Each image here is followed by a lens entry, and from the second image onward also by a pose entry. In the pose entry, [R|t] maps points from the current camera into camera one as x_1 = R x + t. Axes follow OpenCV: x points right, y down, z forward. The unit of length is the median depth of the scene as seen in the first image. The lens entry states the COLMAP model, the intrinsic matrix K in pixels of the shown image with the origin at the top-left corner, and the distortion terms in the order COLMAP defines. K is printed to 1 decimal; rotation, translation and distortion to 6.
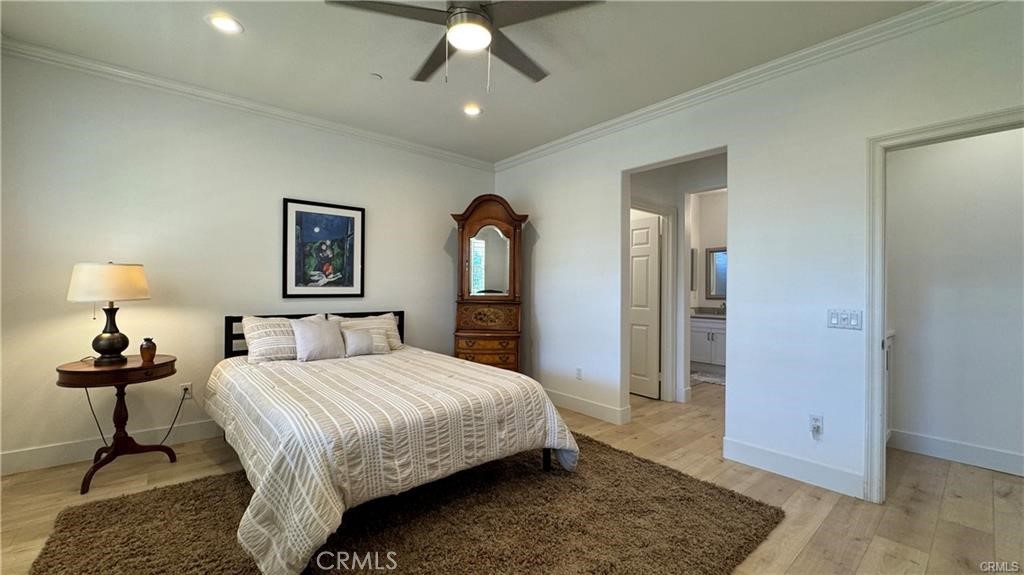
lens RADIAL K [[408.7, 0, 511.7], [0, 408.7, 290.2], [0, 0, 1]] dist [-0.002158, -0.000084]
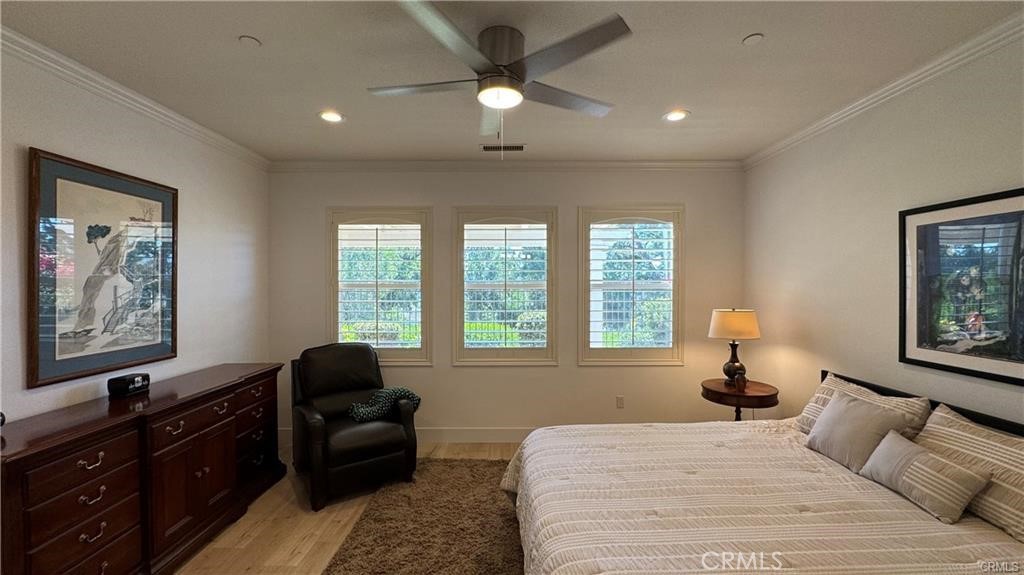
lens RADIAL K [[408.7, 0, 516.1], [0, 408.7, 284.4], [0, 0, 1]] dist [-0.002158, -0.000084]
pose [[-0.657389, 0.002241, -0.753548, 0.341173], [0.006009, 0.999979, -0.002269, -0.105980], [0.753528, -0.006019, -0.657389, 0.932850]]
